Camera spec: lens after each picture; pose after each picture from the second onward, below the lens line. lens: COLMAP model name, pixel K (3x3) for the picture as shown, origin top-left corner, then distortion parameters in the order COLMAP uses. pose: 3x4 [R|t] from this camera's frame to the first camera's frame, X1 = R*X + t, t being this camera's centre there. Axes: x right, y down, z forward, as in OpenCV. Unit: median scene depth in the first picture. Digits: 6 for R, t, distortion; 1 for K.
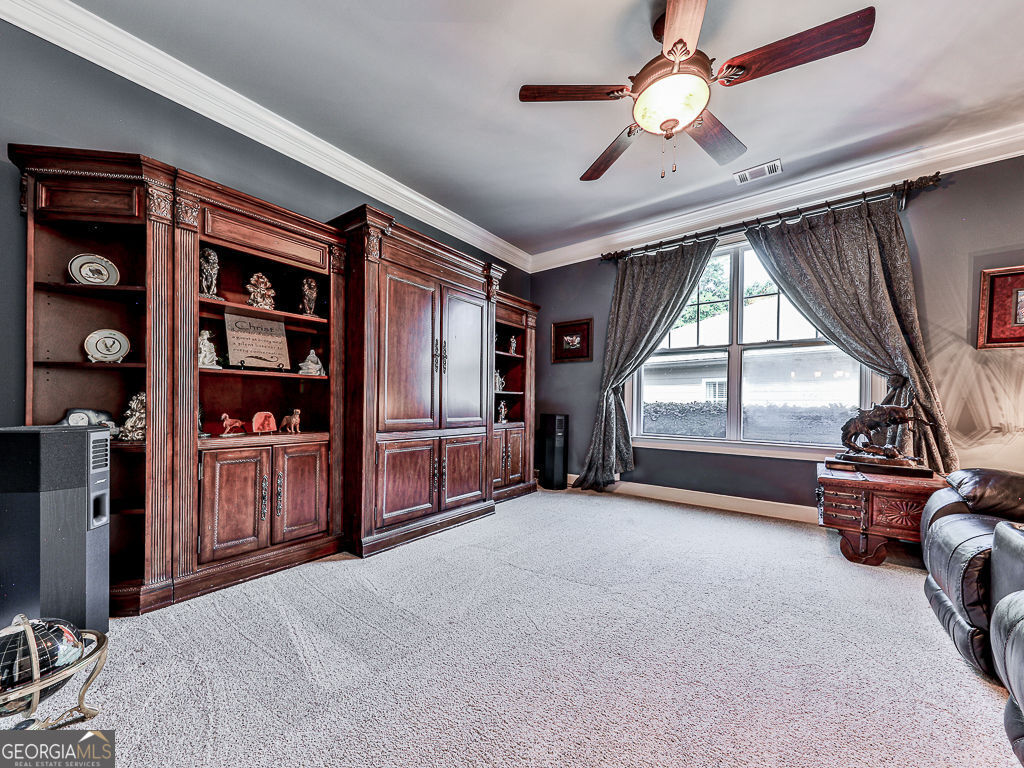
lens RADIAL K [[385.7, 0, 511.7], [0, 385.7, 397.5], [0, 0, 1]] dist [0.000700, 0.000026]
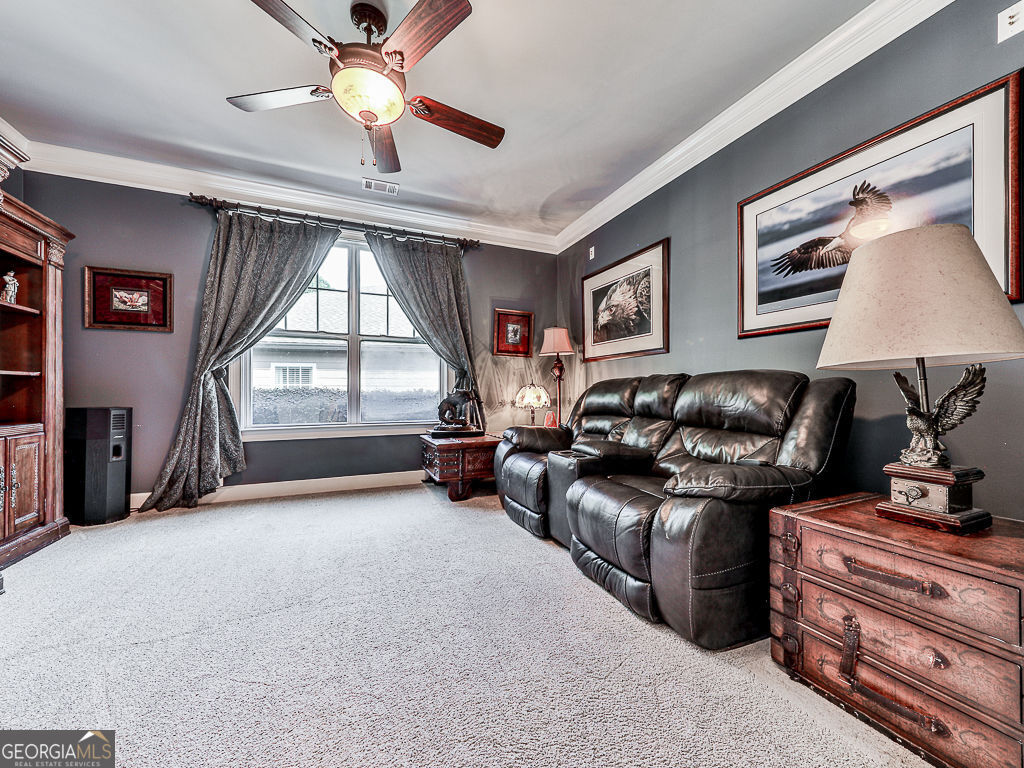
lens RADIAL K [[393.6, 0, 512.0], [0, 393.6, 384.0], [0, 0, 1]] dist [-0.000285, -0.000281]
pose [[0.474916, 0.005279, 0.880015, -0.167538], [-0.007048, 0.999973, -0.002196, 0.000147], [-0.880003, -0.005159, 0.474940, 0.088288]]
